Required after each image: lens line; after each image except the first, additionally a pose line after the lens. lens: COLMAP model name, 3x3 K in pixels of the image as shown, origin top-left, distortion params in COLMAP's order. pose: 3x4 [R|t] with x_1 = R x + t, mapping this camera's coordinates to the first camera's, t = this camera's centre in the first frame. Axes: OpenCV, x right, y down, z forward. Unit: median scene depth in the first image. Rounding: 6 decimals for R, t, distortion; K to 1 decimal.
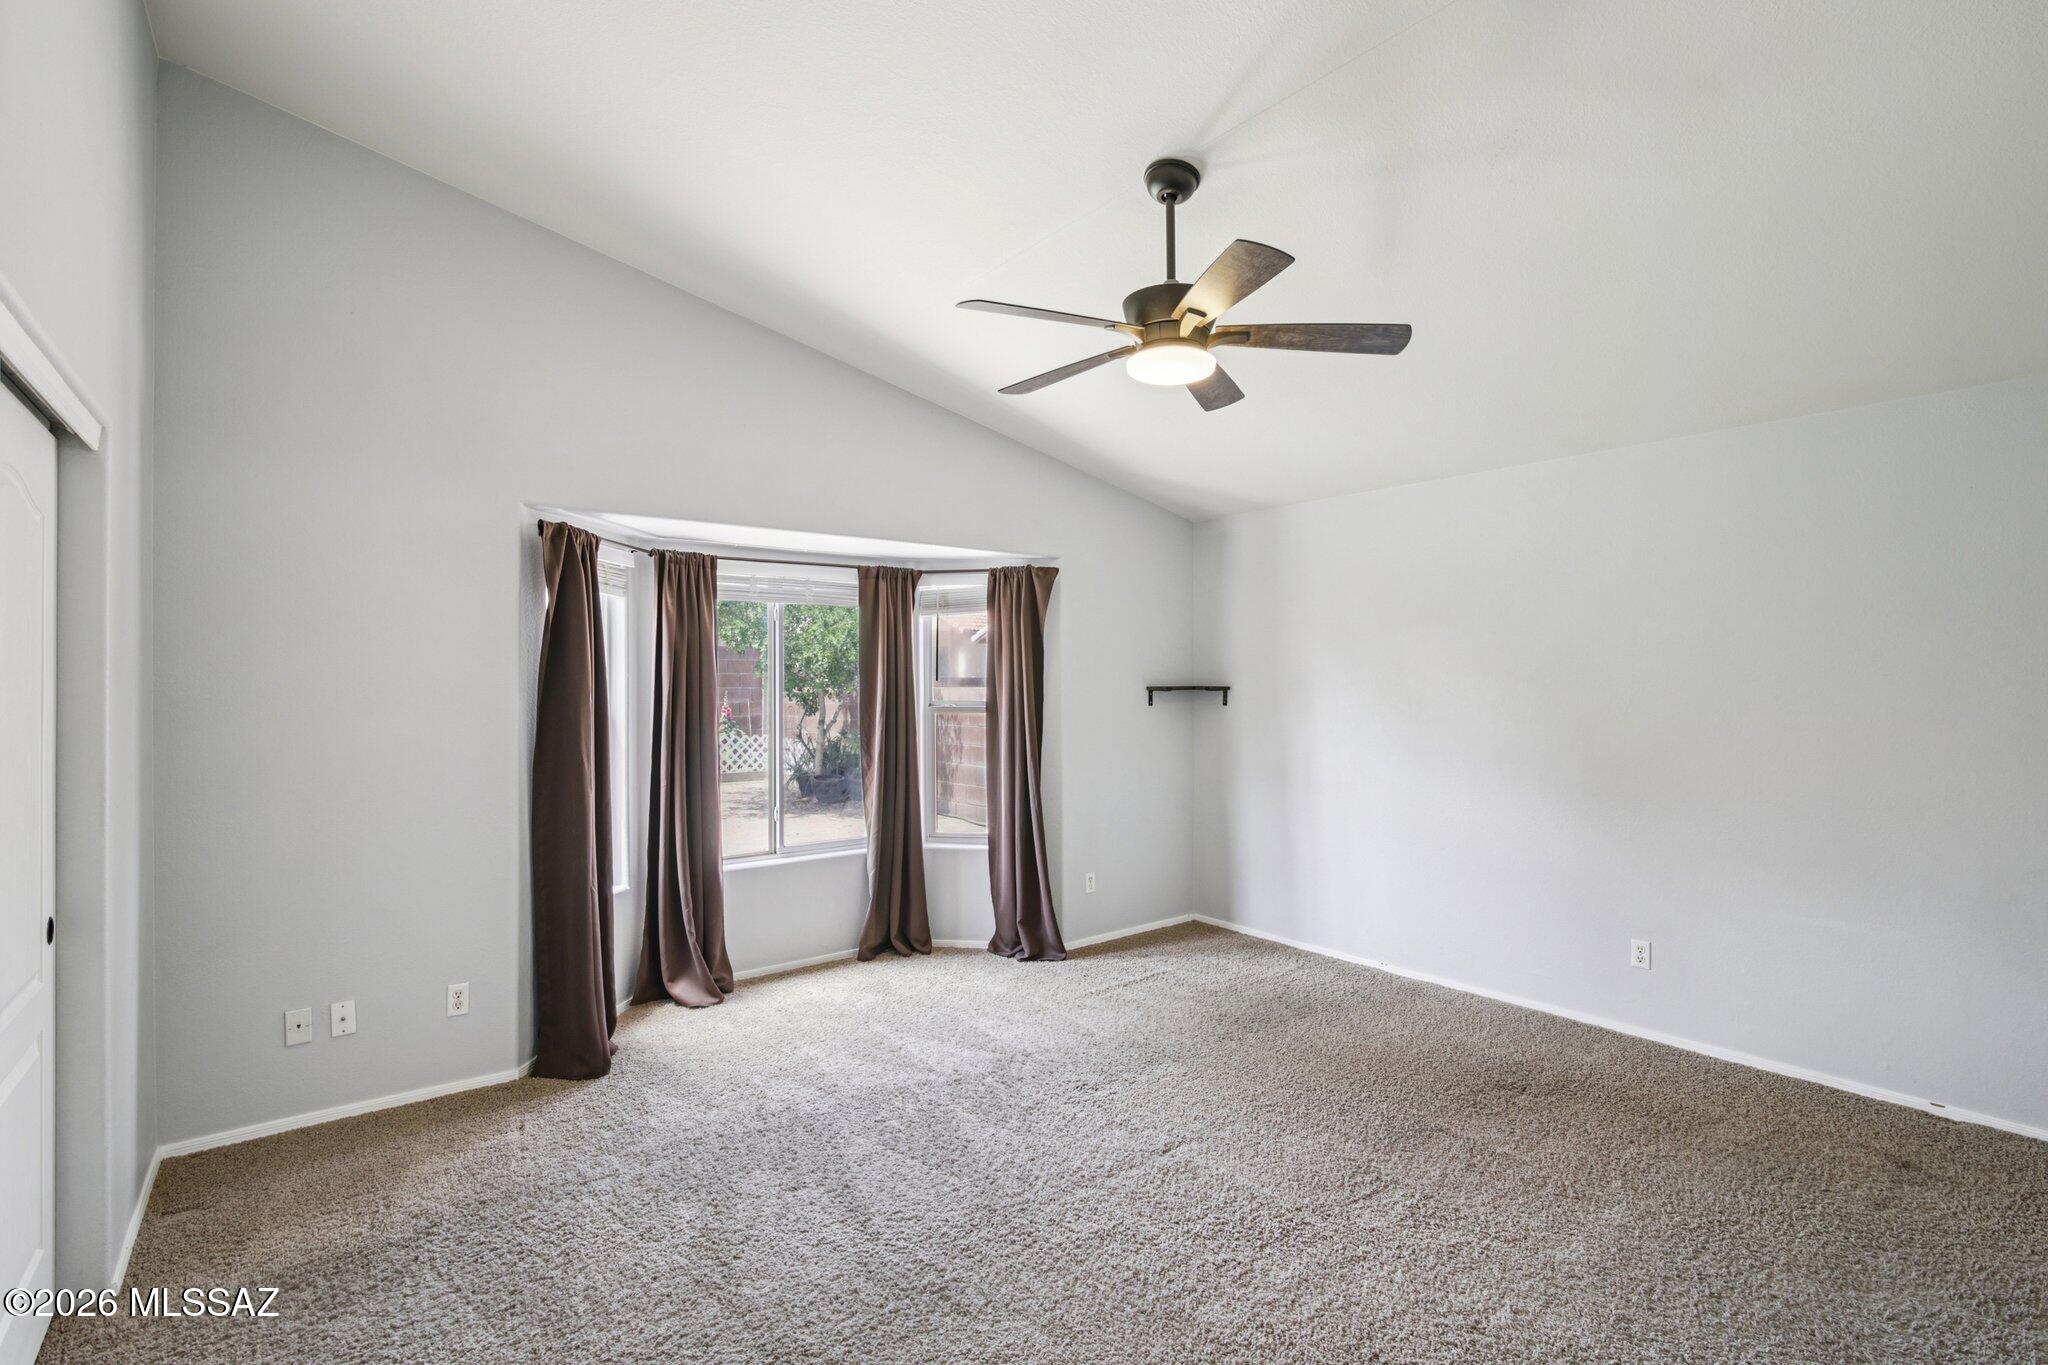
lens RADIAL K [[953.8, 0, 1024.0], [0, 953.8, 682.5], [0, 0, 1]] dist [-0.001555, -0.000454]
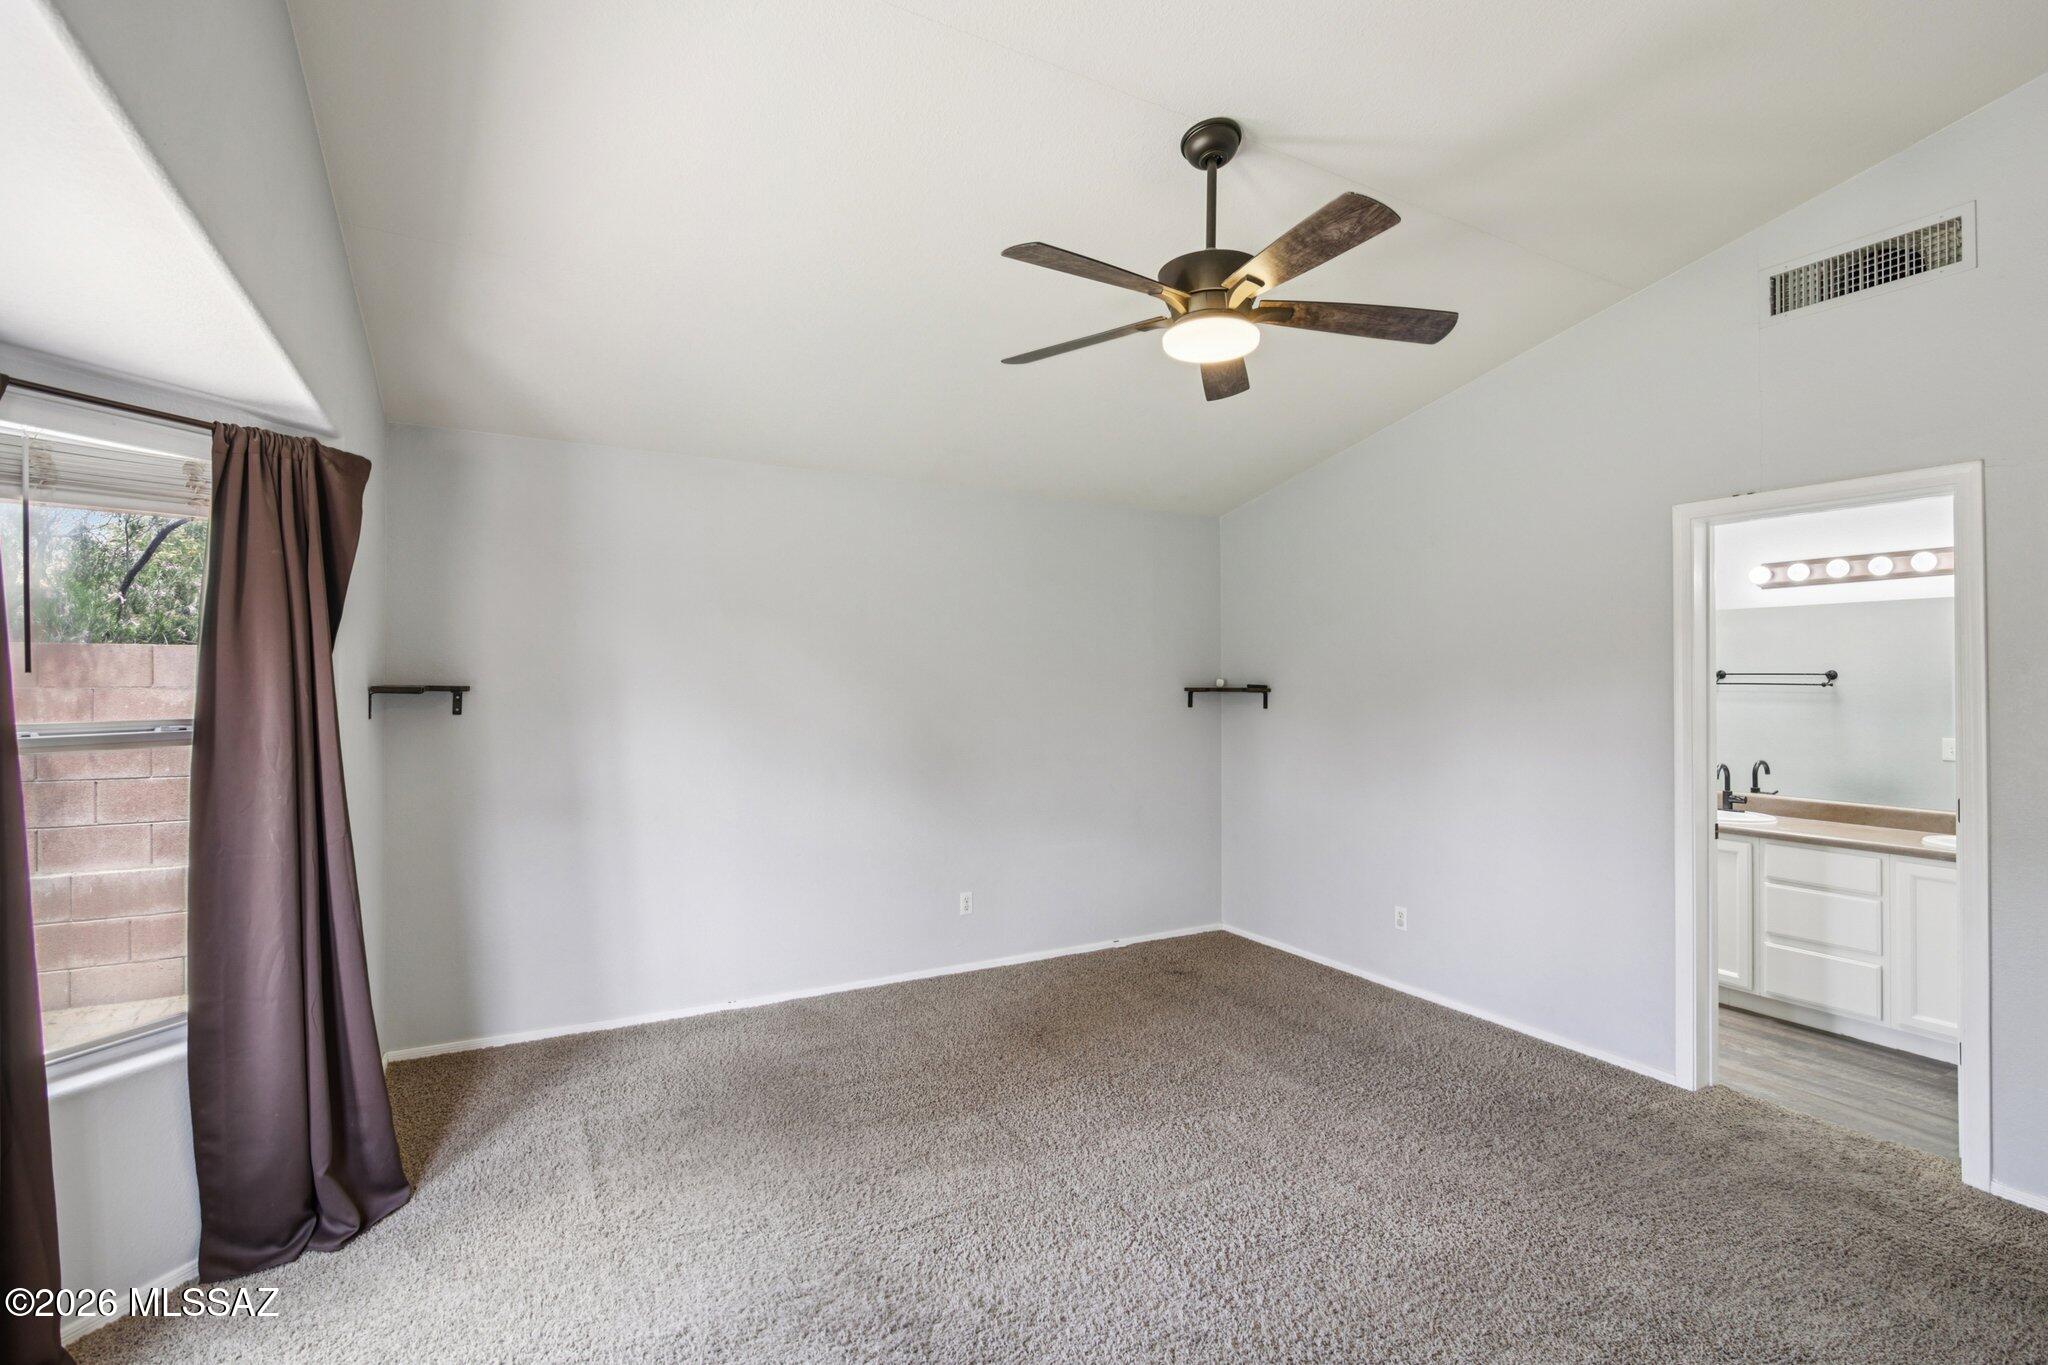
lens RADIAL K [[953.8, 0, 1024.0], [0, 953.8, 682.5], [0, 0, 1]] dist [-0.001555, -0.000454]
pose [[0.146926, 0.002684, 0.989144, -0.839156], [-0.004284, 0.999989, -0.002077, 0.002992], [-0.989138, -0.003932, 0.146936, 1.121360]]
